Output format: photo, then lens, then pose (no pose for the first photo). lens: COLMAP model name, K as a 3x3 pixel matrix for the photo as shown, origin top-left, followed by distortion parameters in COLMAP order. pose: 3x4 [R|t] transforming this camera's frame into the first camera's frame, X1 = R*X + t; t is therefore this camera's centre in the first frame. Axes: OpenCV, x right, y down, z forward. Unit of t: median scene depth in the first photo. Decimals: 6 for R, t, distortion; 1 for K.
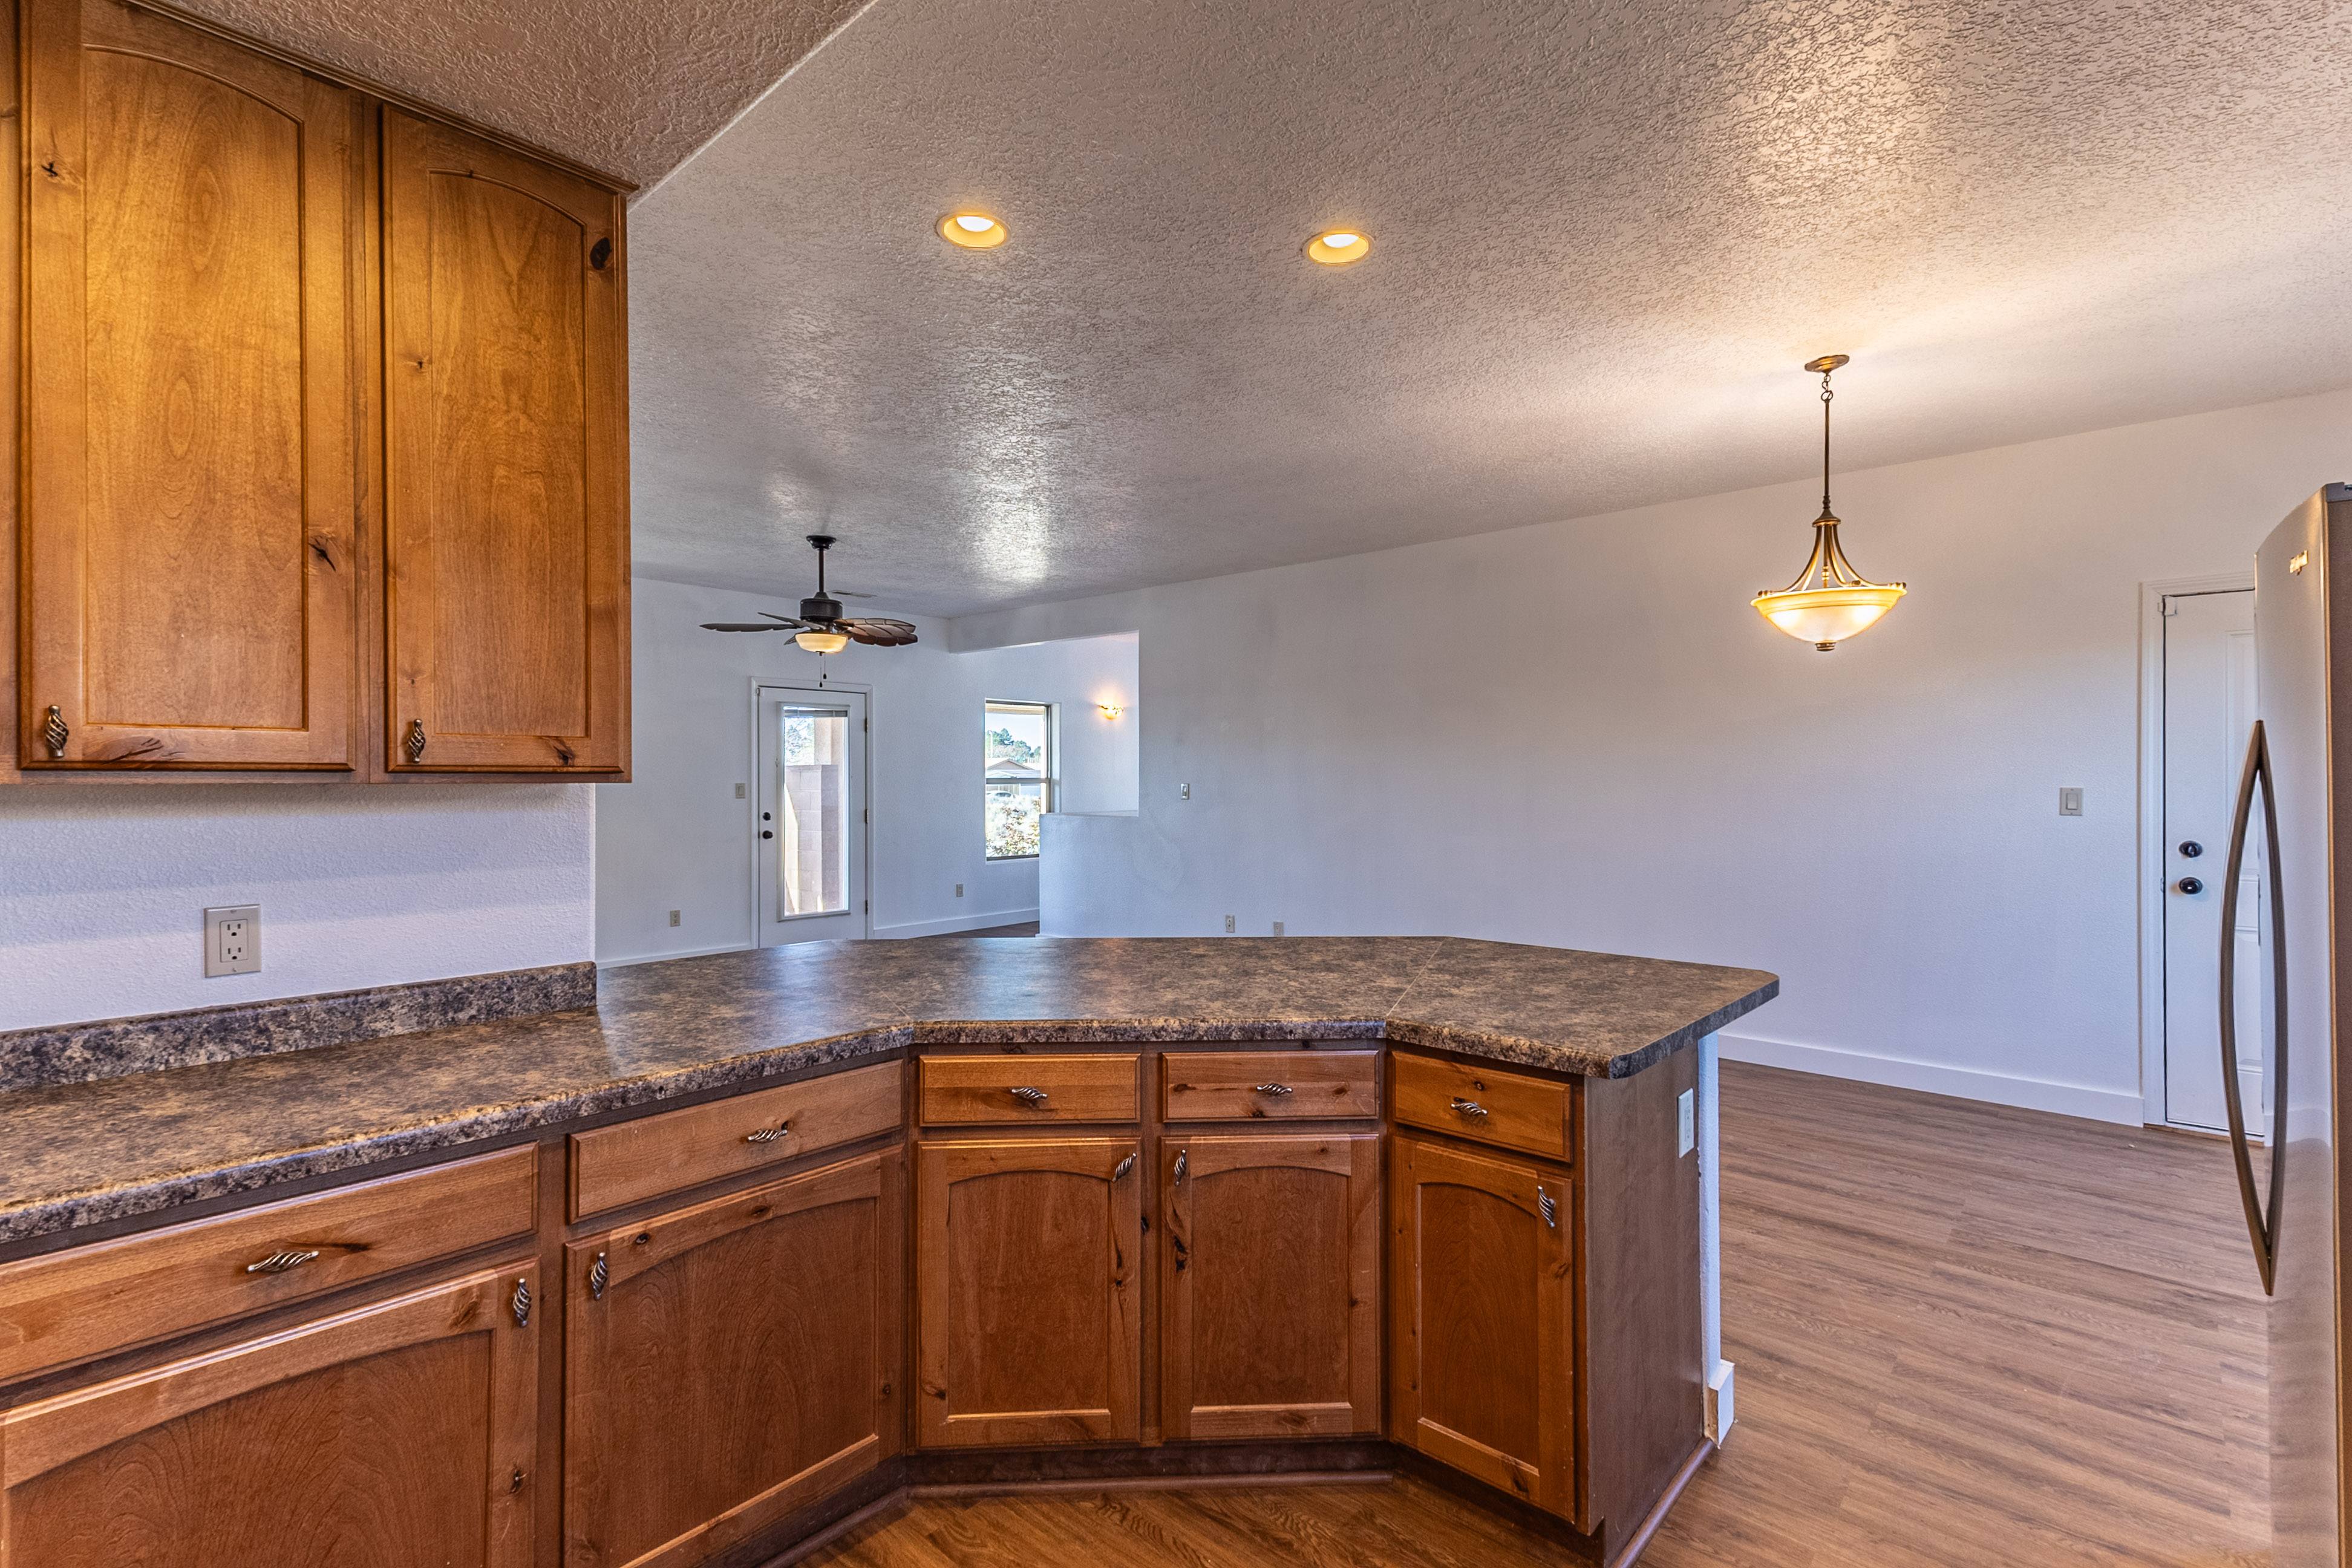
lens RADIAL K [[1071.2, 0, 1176.2], [0, 1071.2, 774.6], [0, 0, 1]] dist [0.024893, -0.005163]
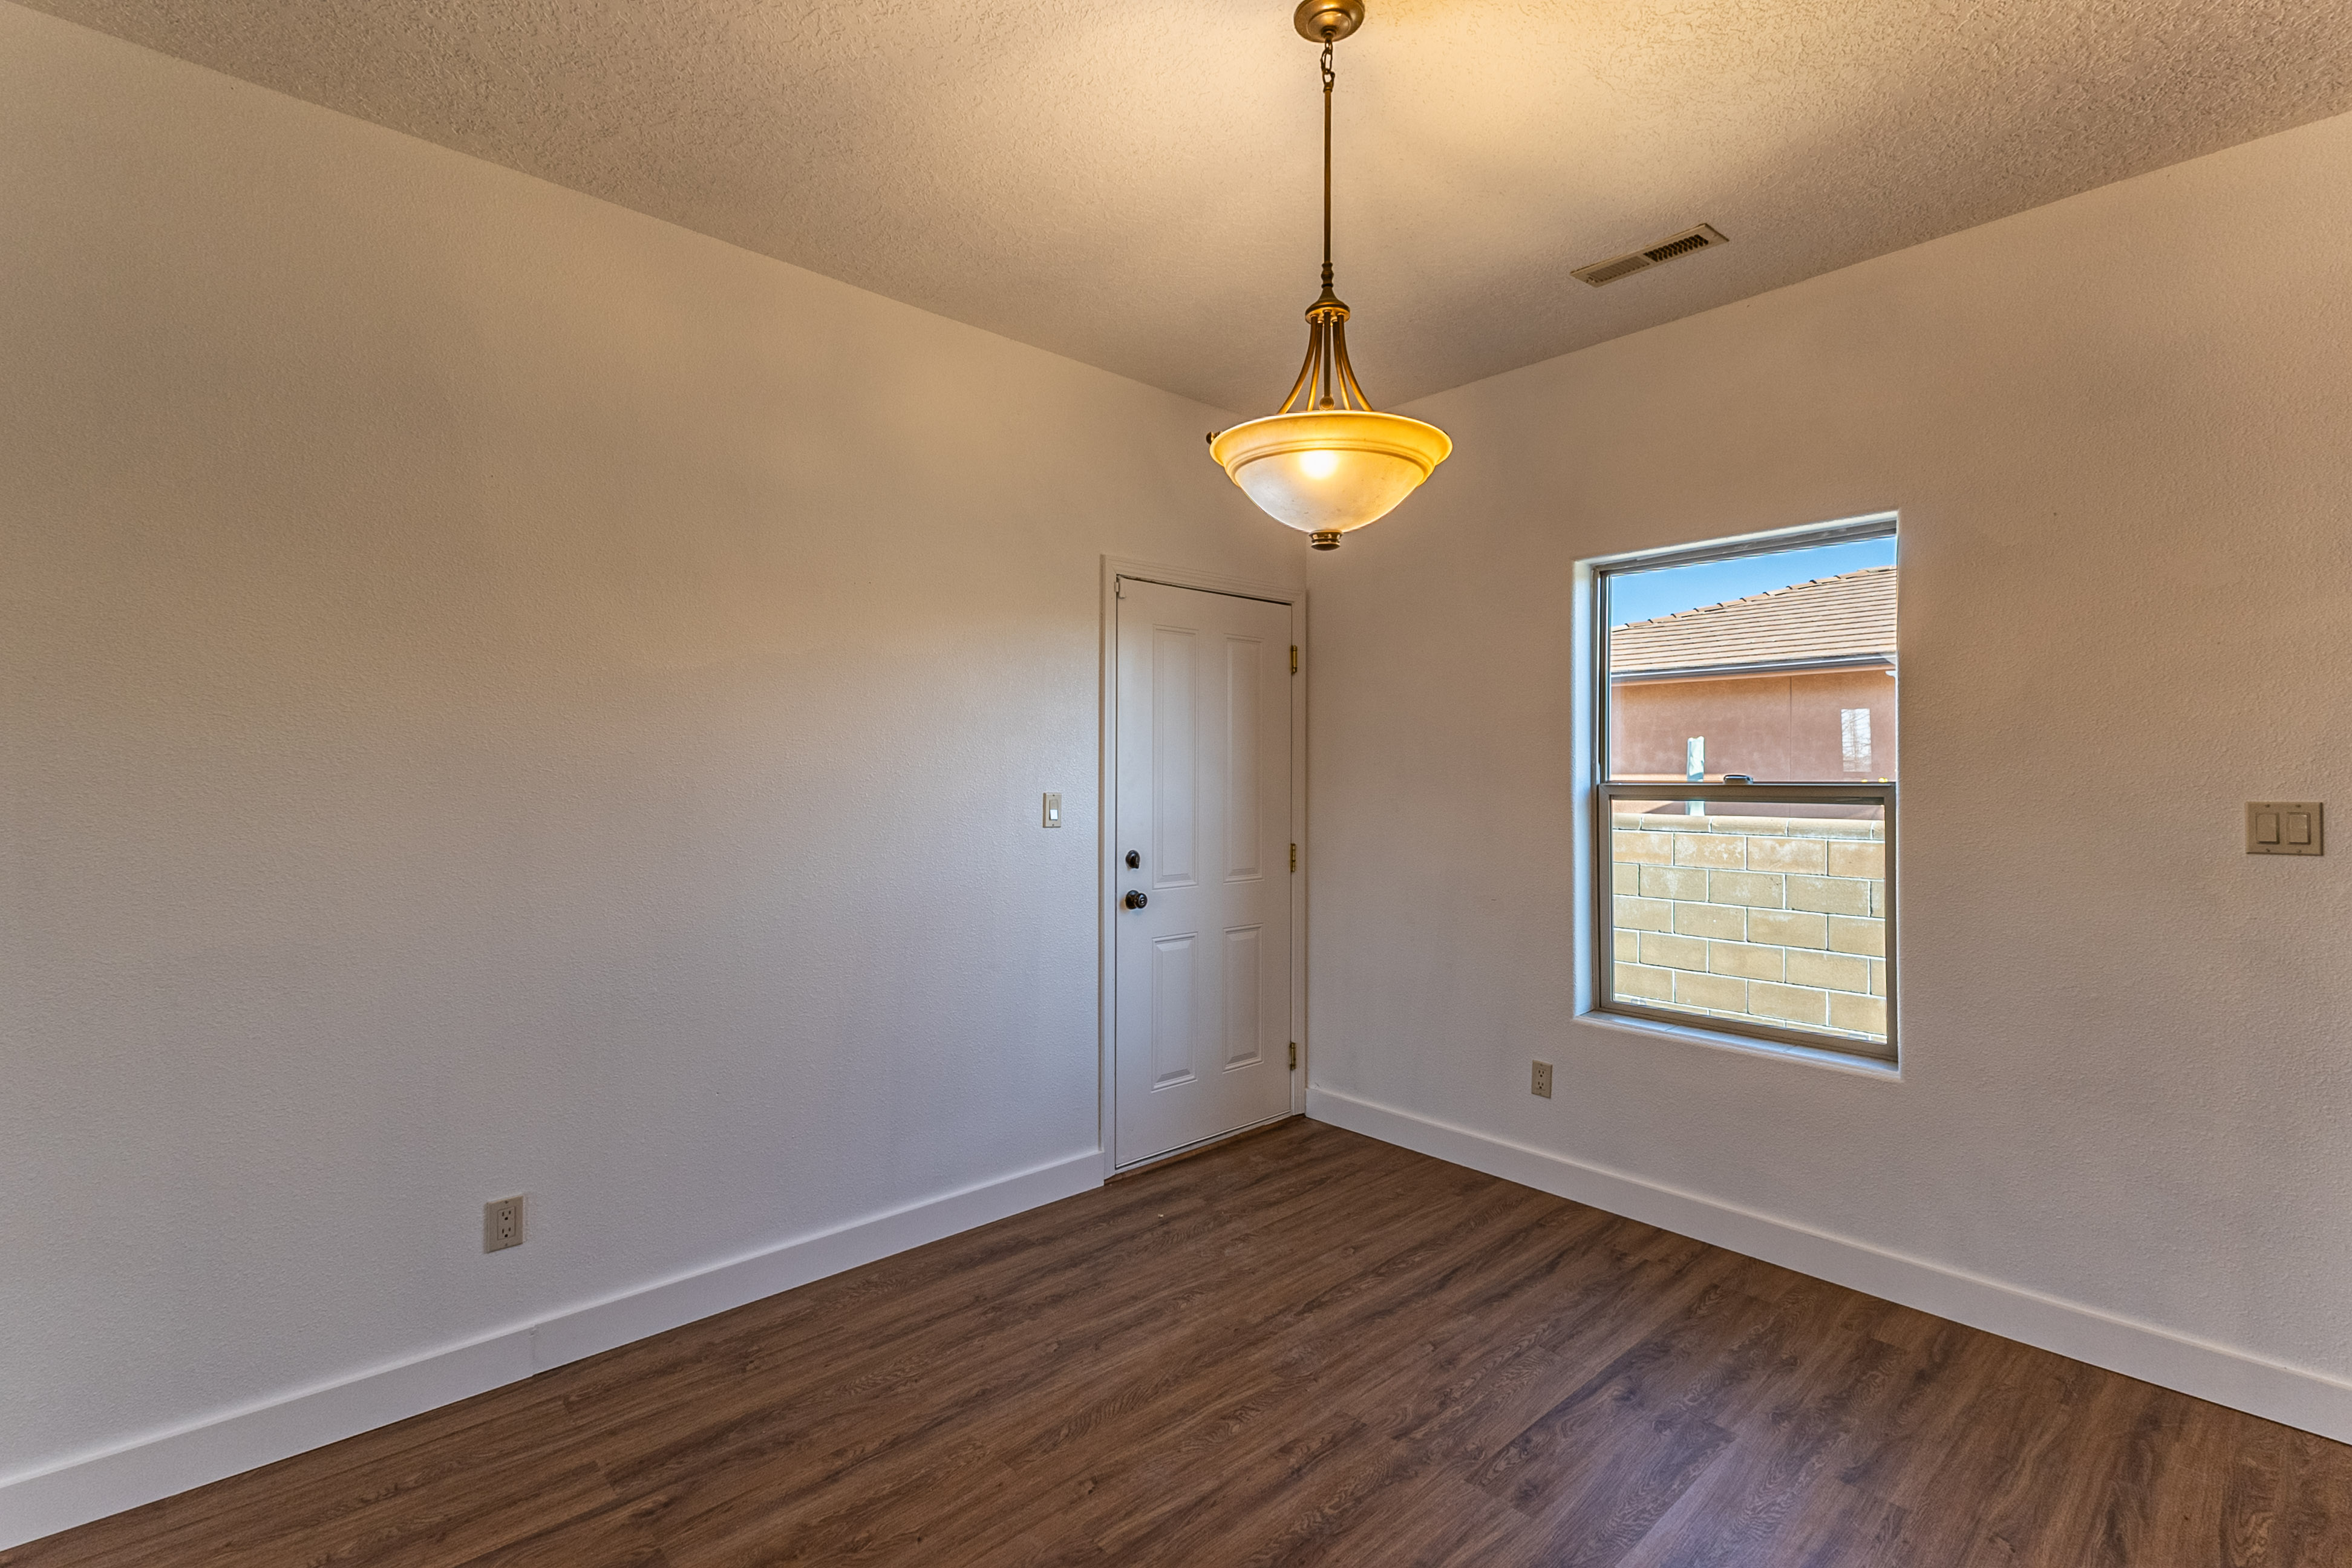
lens RADIAL K [[1071.2, 0, 1164.9], [0, 1071.2, 774.8], [0, 0, 1]] dist [0.024893, -0.005163]
pose [[0.099799, 0.005505, 0.994992, 0.024220], [-0.003109, 0.999982, -0.005221, 0.001595], [-0.995003, -0.002572, 0.099814, 0.478424]]
